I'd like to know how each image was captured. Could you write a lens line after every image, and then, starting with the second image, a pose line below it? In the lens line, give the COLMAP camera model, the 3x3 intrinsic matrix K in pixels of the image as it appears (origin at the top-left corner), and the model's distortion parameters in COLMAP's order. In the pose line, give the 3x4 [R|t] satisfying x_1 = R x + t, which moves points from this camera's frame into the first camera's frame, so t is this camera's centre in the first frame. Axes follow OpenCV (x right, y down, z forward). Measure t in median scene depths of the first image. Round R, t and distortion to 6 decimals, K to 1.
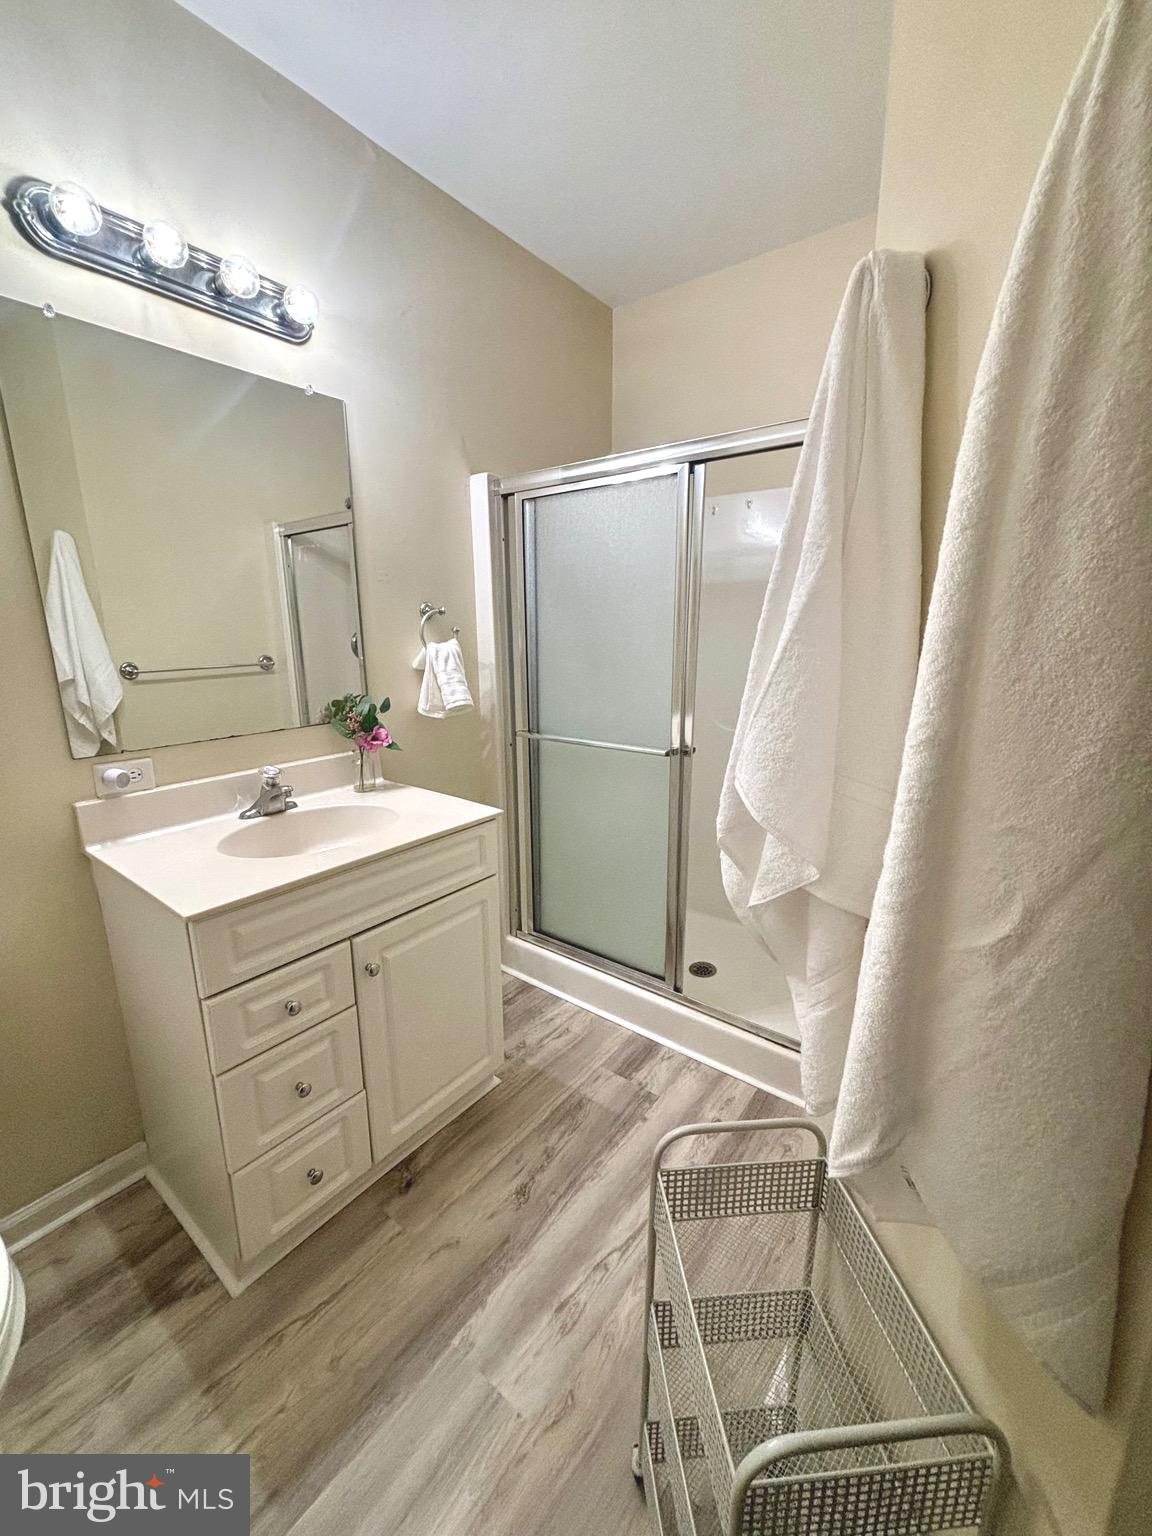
lens RADIAL K [[613.2, 0, 576.0], [0, 613.2, 768.0], [0, 0, 1]] dist [-0.007116, 0.000266]
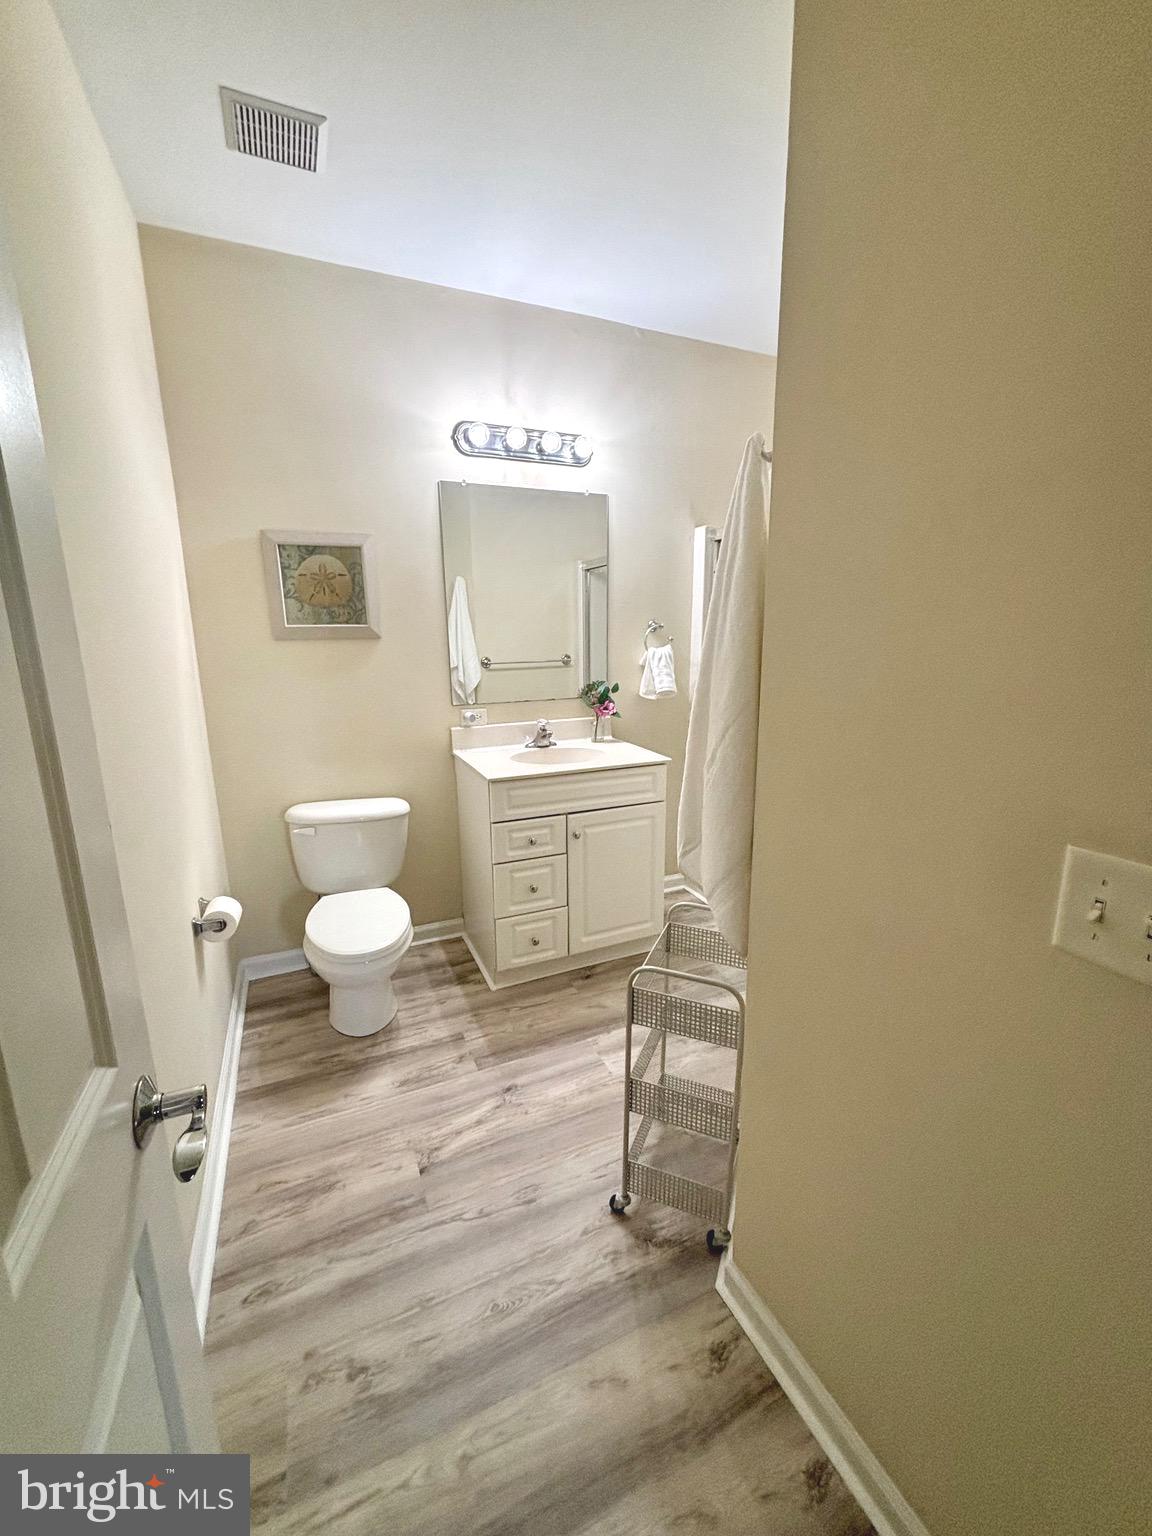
lens RADIAL K [[618.9, 0, 576.0], [0, 618.9, 768.0], [0, 0, 1]] dist [0.002623, 0.000793]
pose [[0.877924, 0.099635, -0.468318, 0.404855], [-0.099954, 0.994697, 0.024247, 0.080882], [0.468250, 0.025523, 0.883227, -0.483565]]
